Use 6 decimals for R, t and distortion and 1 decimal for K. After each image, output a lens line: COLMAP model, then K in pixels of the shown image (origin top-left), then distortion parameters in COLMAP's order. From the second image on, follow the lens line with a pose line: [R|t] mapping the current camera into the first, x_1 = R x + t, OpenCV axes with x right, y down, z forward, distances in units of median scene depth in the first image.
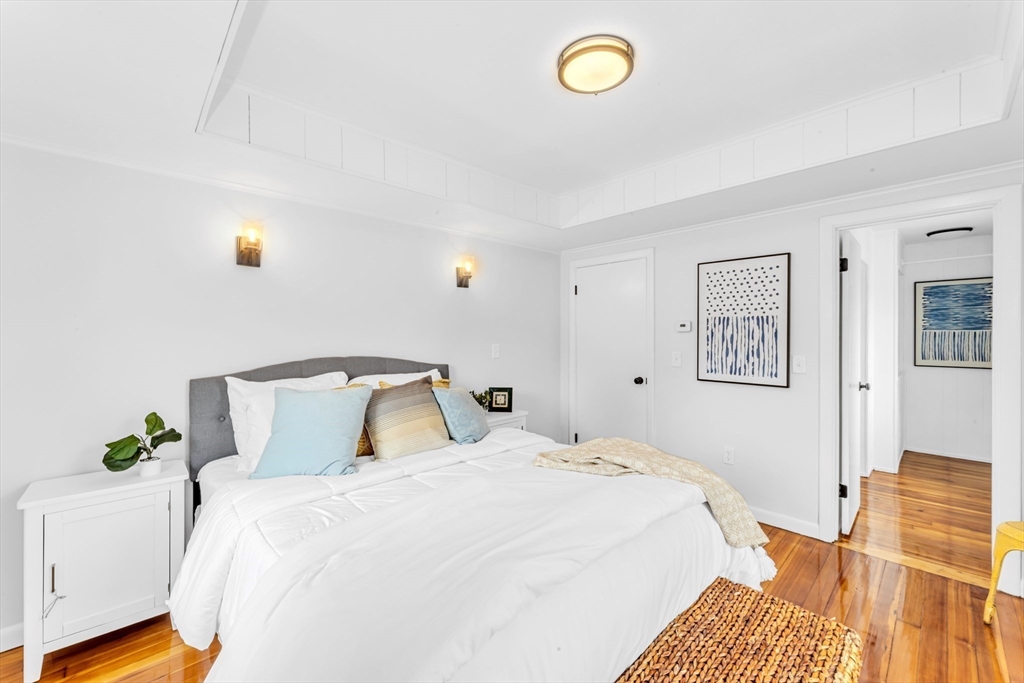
lens RADIAL K [[417.0, 0, 506.5], [0, 417.0, 337.1], [0, 0, 1]] dist [0.002295, 0.000277]
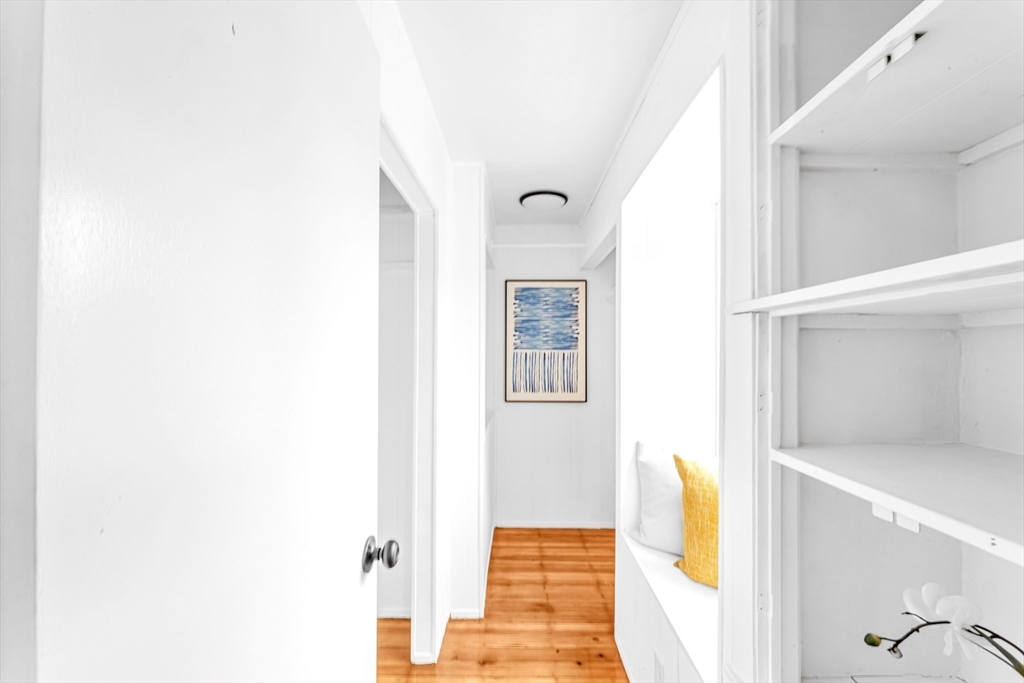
lens RADIAL K [[415.4, 0, 513.3], [0, 415.4, 346.4], [0, 0, 1]] dist [-0.000506, -0.000003]
pose [[0.699777, 0.010608, 0.714283, 0.517178], [-0.000755, 0.999900, -0.014110, -0.012748], [-0.714361, 0.009334, 0.699715, 0.533113]]
